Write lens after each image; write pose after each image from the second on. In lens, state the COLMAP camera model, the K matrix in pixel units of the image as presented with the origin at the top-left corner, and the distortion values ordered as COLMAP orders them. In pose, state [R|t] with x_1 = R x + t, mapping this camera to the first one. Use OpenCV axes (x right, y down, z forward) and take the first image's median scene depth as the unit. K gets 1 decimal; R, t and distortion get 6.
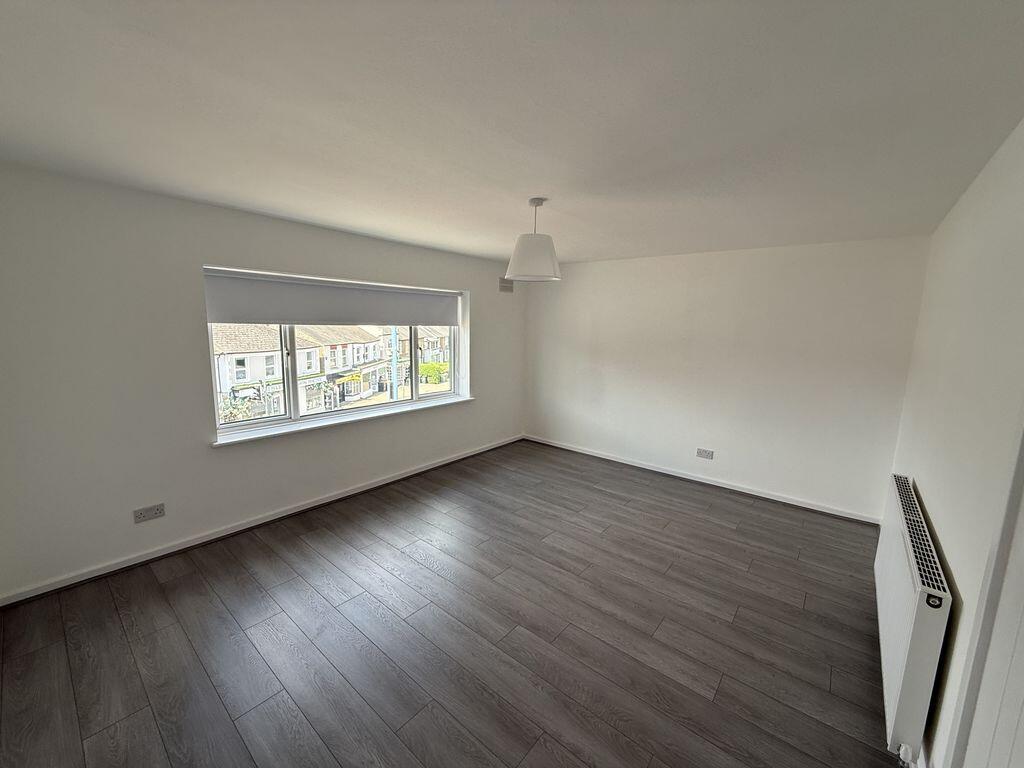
lens RADIAL K [[413.4, 0, 511.9], [0, 413.4, 377.8], [0, 0, 1]] dist [-0.011810, -0.000170]
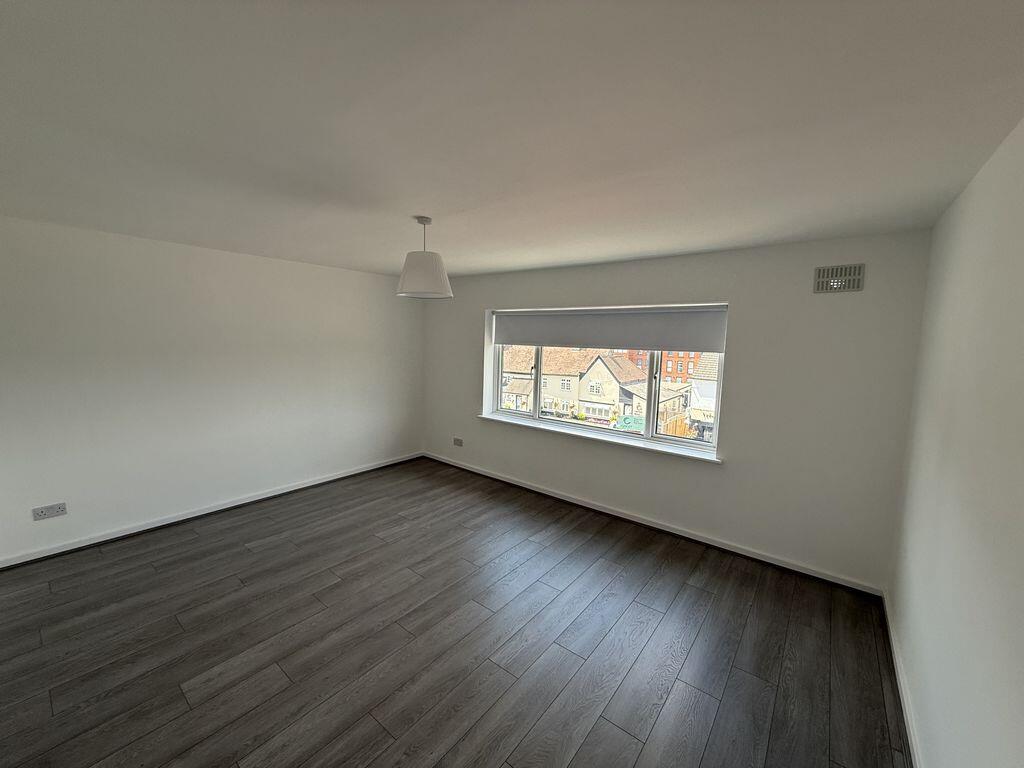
lens RADIAL K [[409.4, 0, 508.6], [0, 409.4, 383.5], [0, 0, 1]] dist [-0.002166, 0.000241]
pose [[0.013796, 0.095098, -0.995372, 0.981931], [-0.160188, 0.982820, 0.091679, -0.147604], [0.986990, 0.158182, 0.028793, 1.115172]]
